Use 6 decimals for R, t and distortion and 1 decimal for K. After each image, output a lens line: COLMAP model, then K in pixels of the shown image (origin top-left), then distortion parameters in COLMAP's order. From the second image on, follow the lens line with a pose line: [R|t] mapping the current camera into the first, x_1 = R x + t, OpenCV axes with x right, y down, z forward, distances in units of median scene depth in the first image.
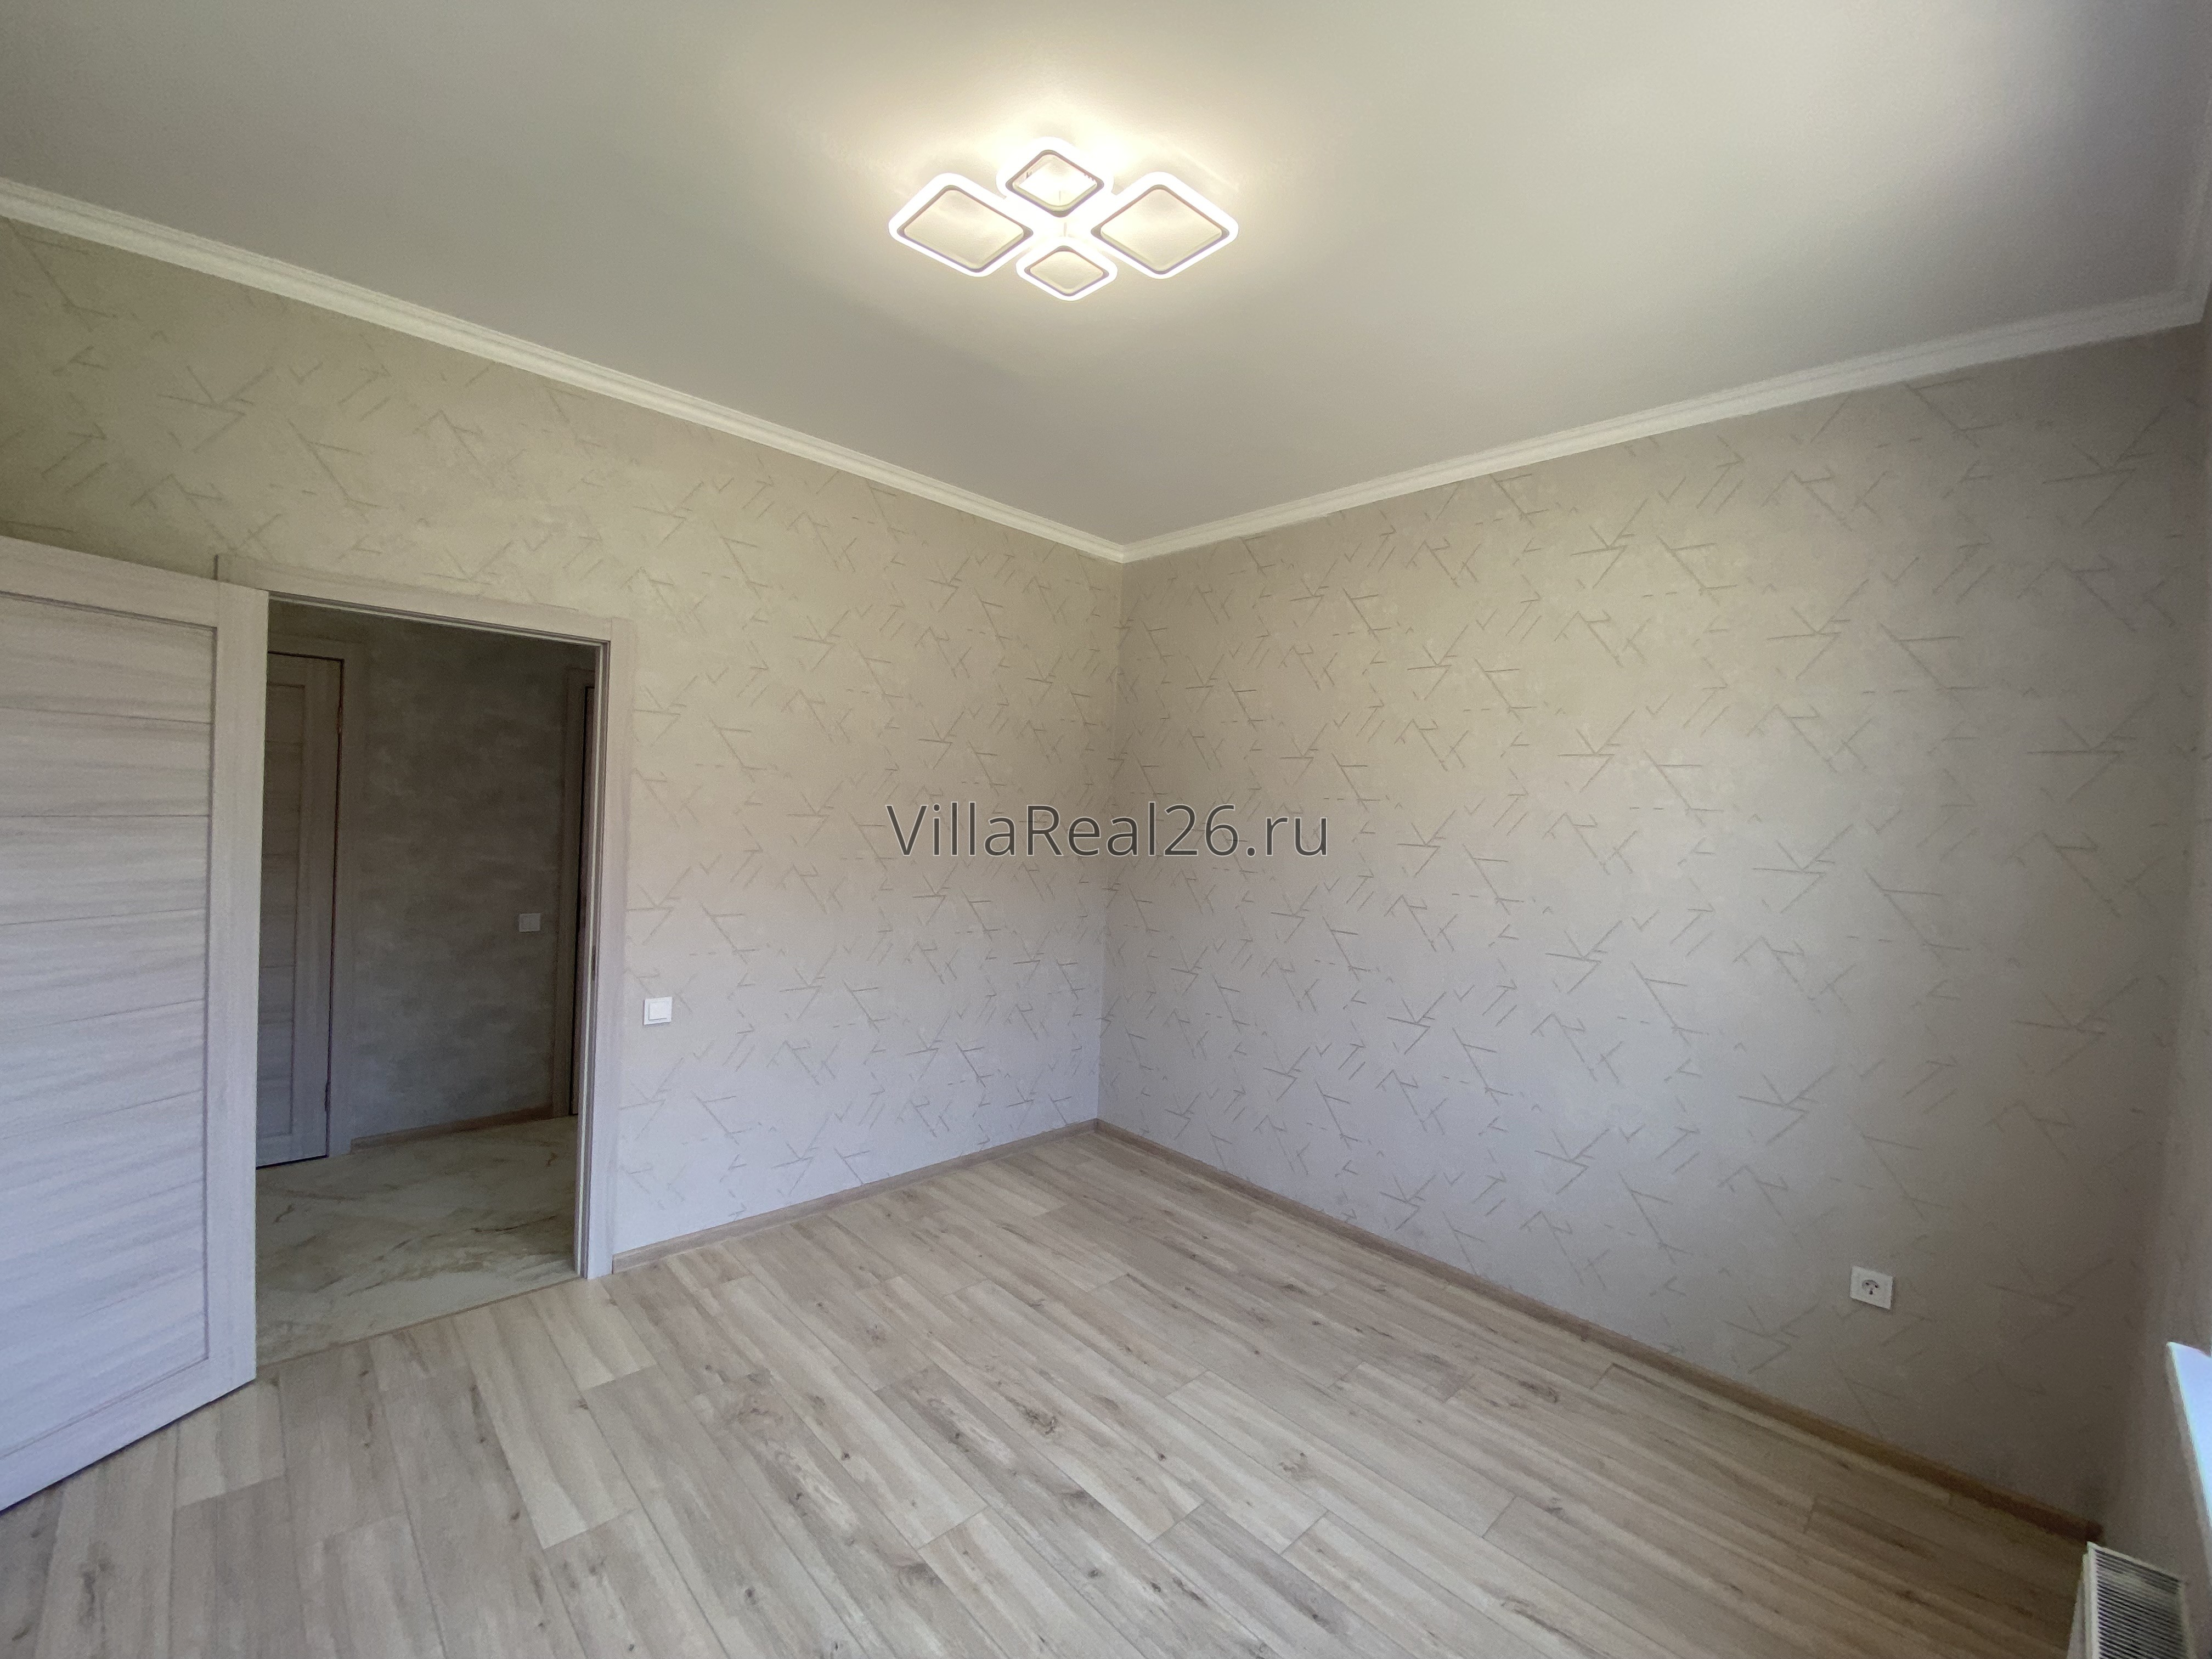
lens RADIAL K [[908.5, 0, 1094.6], [0, 908.5, 832.7], [0, 0, 1]] dist [0.020833, -0.019585]
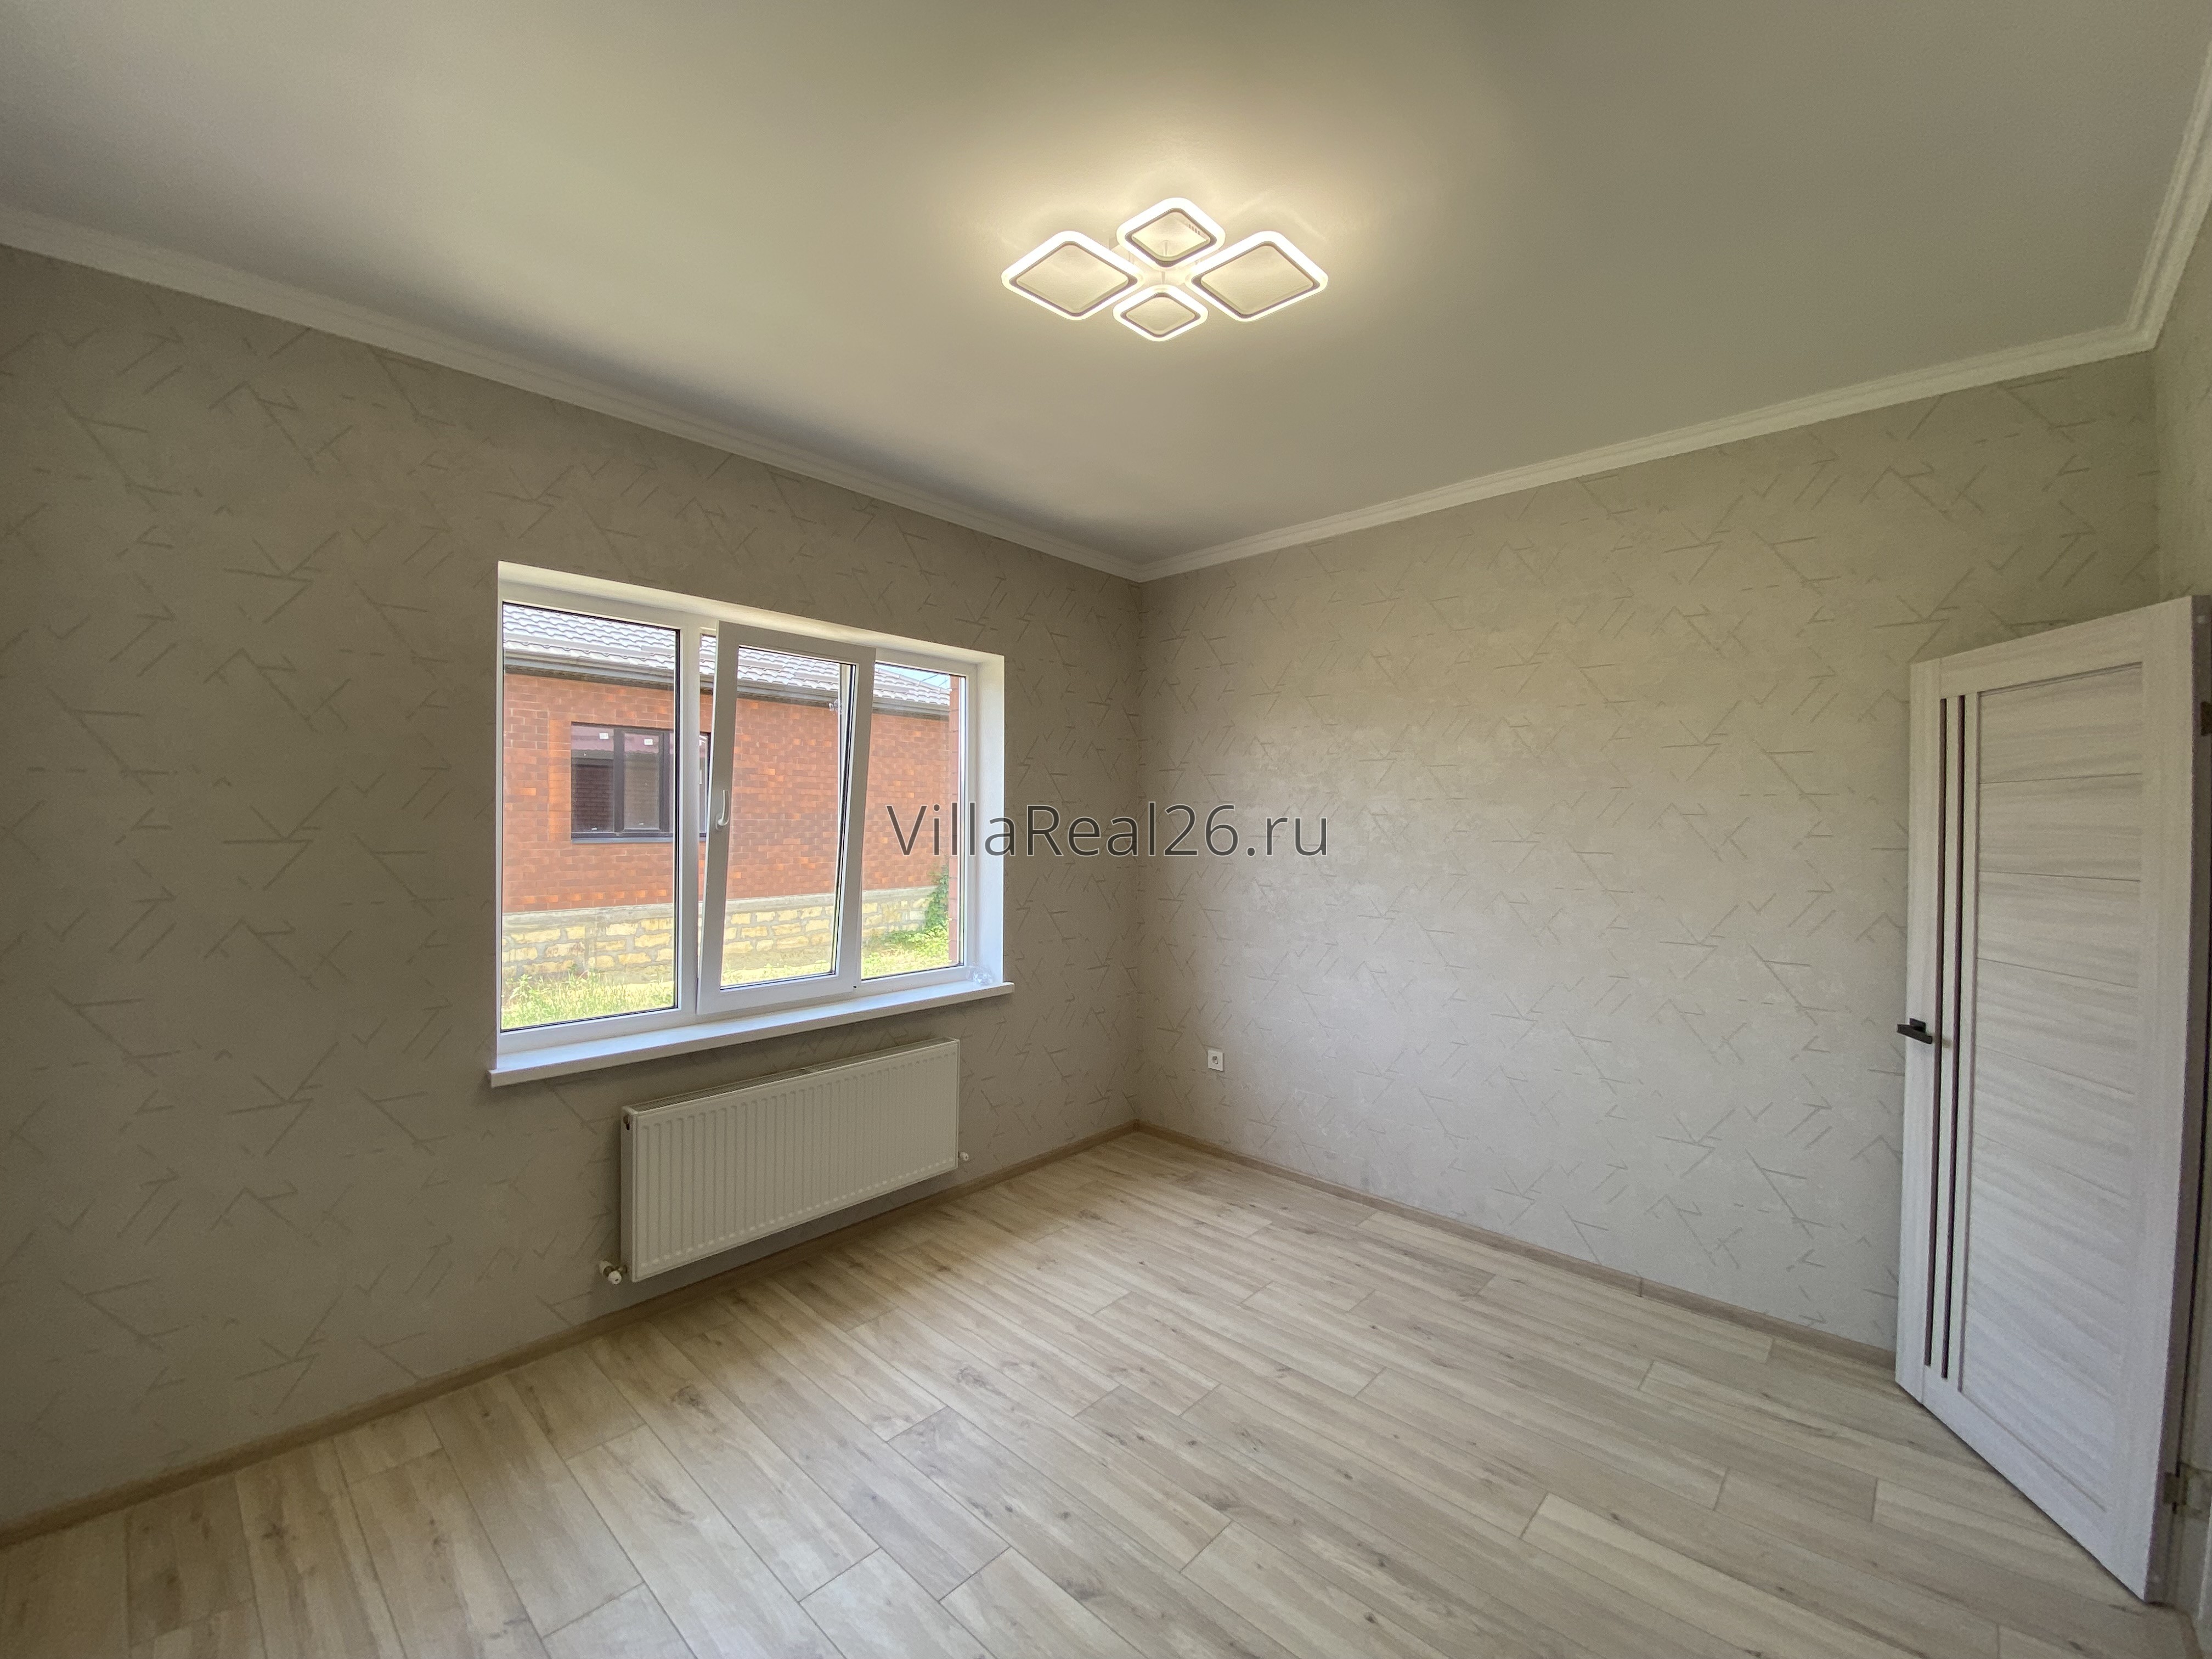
lens RADIAL K [[908.5, 0, 1094.6], [0, 908.5, 832.7], [0, 0, 1]] dist [0.020833, -0.019585]
pose [[-0.997093, -0.055116, -0.052615, 0.064935], [-0.056747, 0.997937, 0.030016, -0.036199], [0.050852, 0.032915, -0.998164, 2.018389]]
